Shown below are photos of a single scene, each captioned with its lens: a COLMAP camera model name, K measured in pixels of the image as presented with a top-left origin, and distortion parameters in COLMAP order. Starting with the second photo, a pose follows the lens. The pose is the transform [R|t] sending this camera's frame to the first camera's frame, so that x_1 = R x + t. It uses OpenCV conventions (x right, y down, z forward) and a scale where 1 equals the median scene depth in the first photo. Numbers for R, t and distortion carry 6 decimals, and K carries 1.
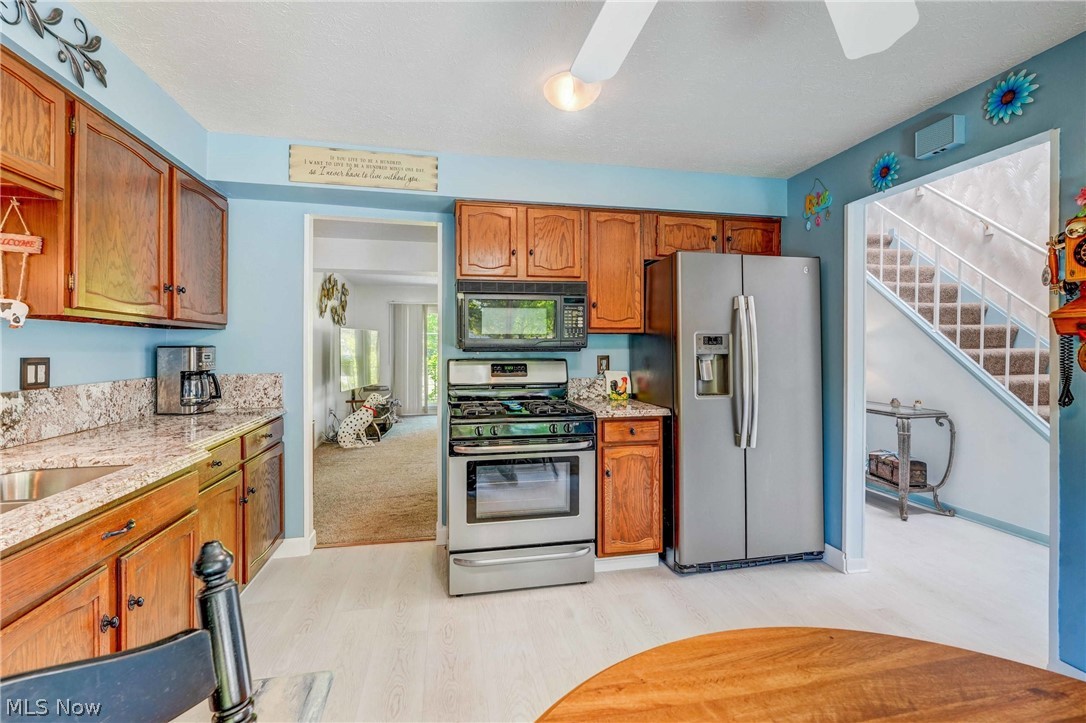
lens RADIAL K [[476.4, 0, 561.1], [0, 476.4, 349.5], [0, 0, 1]] dist [-0.011885, 0.005768]
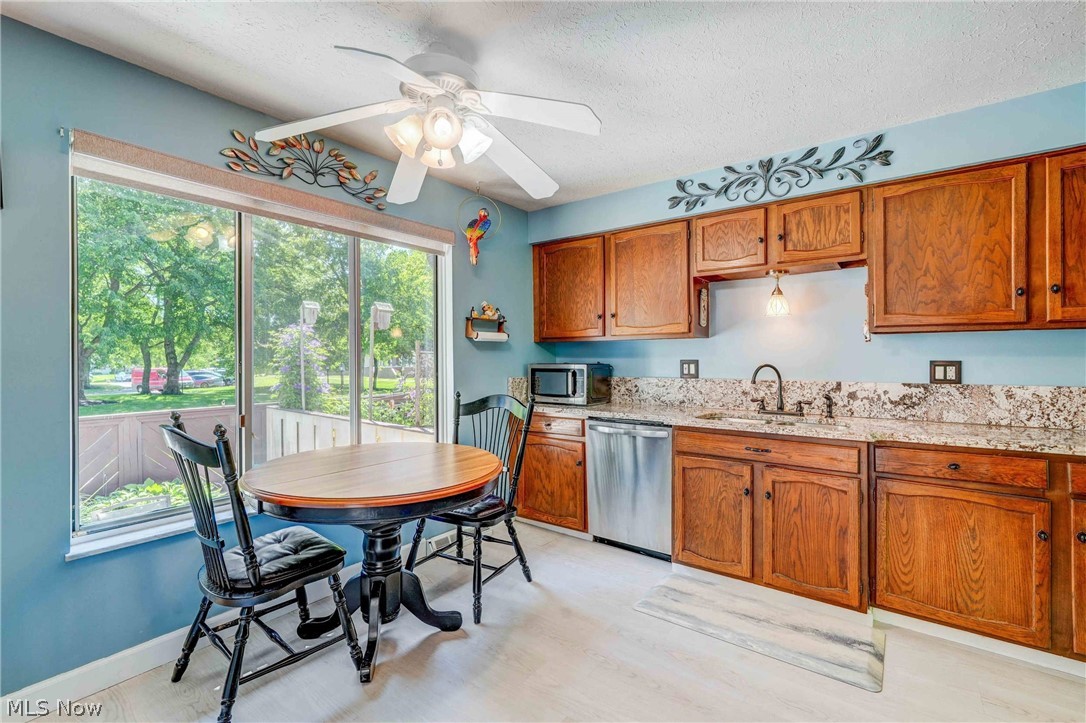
lens RADIAL K [[476.4, 0, 546.0], [0, 476.4, 357.5], [0, 0, 1]] dist [-0.011885, 0.005768]
pose [[-0.762878, 0.001262, -0.646541, 0.432116], [0.000826, 0.999999, 0.000977, 0.003682], [0.646542, 0.000211, -0.762878, 0.873134]]
